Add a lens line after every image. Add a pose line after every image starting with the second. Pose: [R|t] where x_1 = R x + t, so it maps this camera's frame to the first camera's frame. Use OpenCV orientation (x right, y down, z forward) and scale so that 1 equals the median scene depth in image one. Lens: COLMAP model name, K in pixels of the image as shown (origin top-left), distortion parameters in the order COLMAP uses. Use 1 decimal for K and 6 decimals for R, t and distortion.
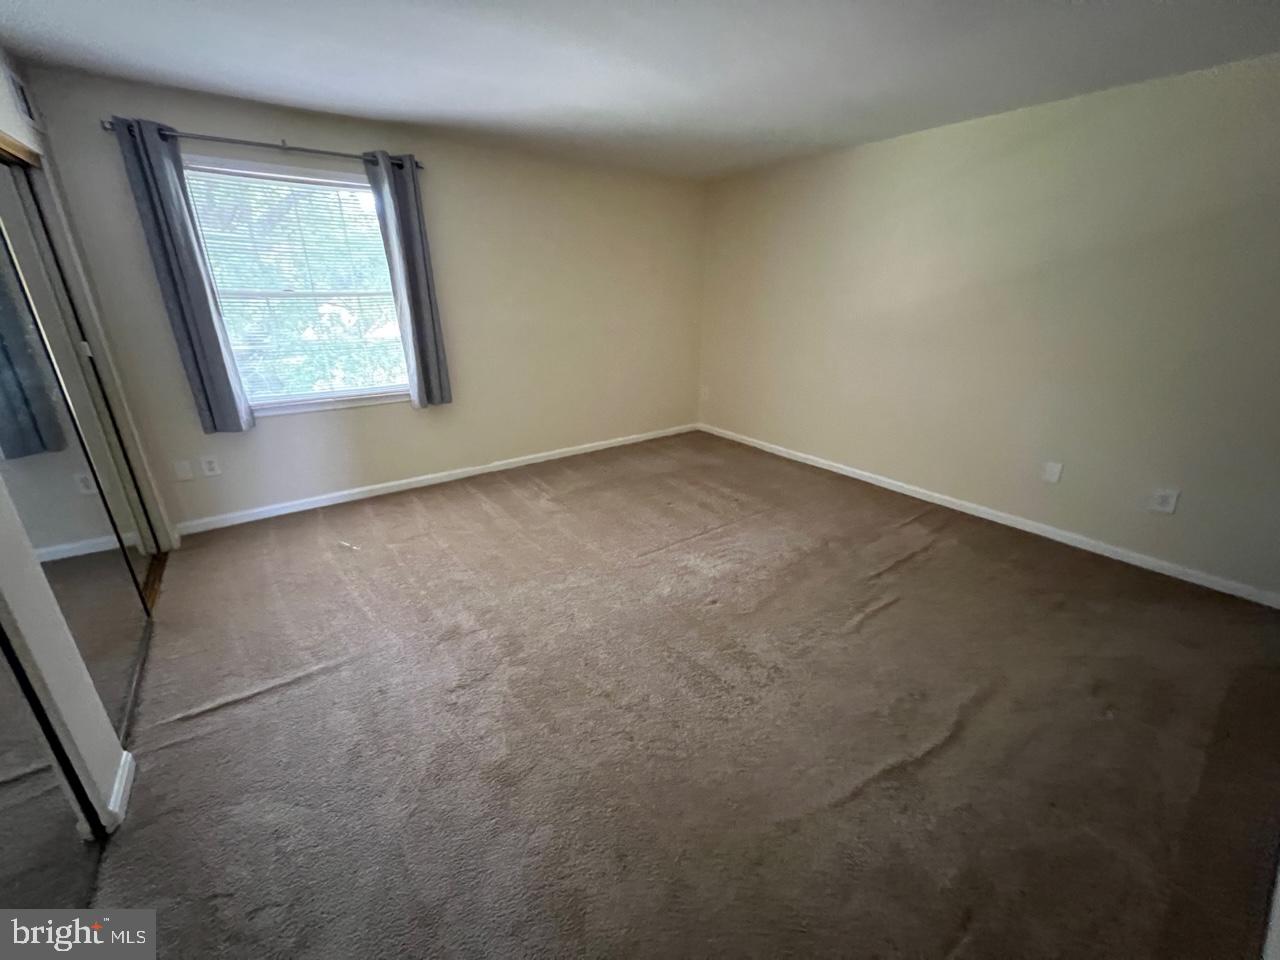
lens RADIAL K [[513.2, 0, 632.6], [0, 513.2, 481.5], [0, 0, 1]] dist [0.000355, -0.000461]
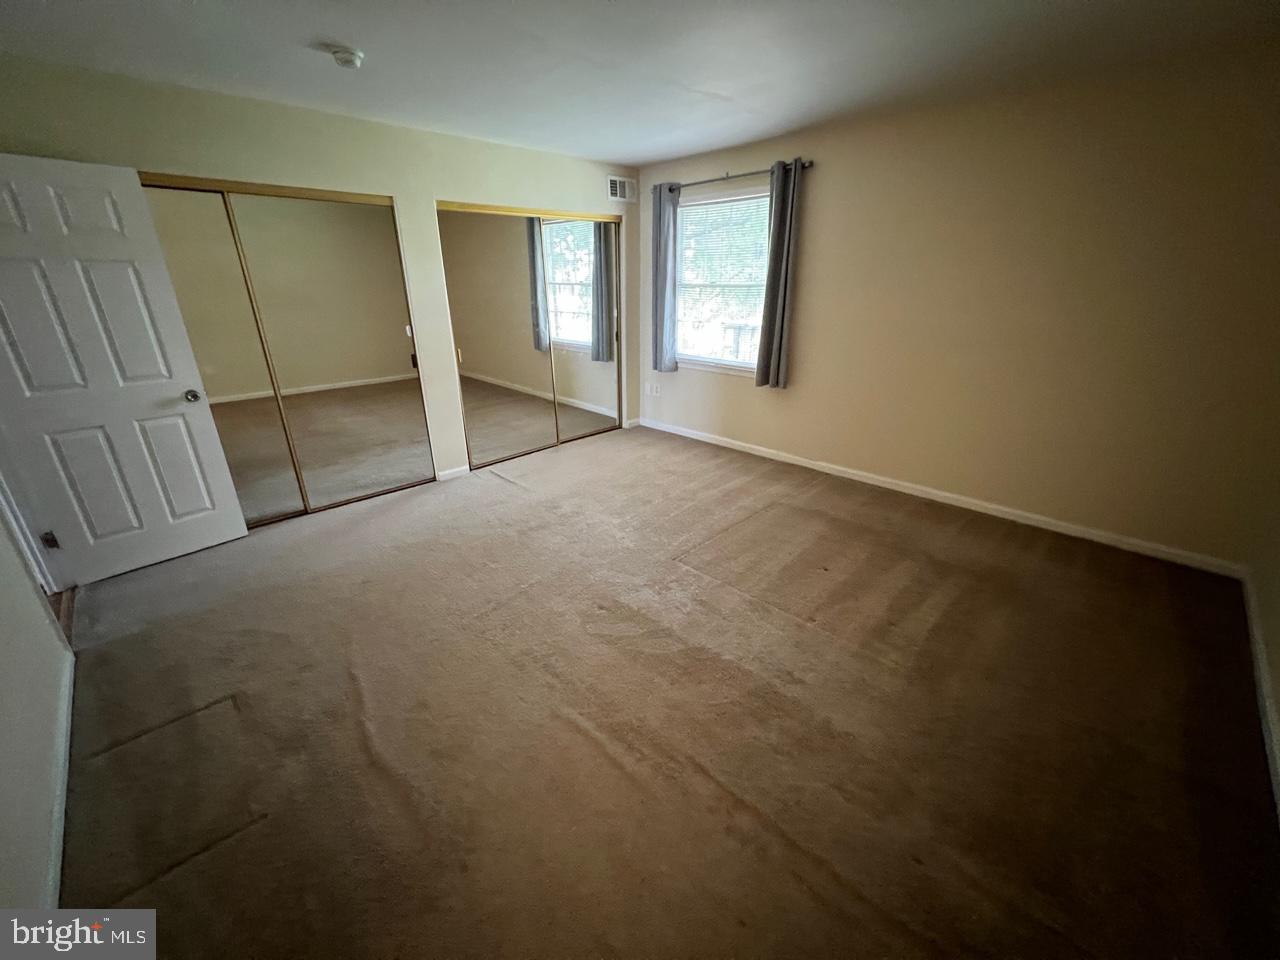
lens RADIAL K [[512.7, 0, 637.0], [0, 512.7, 476.7], [0, 0, 1]] dist [0.000039, 0.000430]
pose [[0.148929, 0.346332, -0.926215, 0.728669], [-0.342881, 0.896635, 0.280139, -0.205233], [0.927498, 0.275861, 0.252286, 0.566743]]
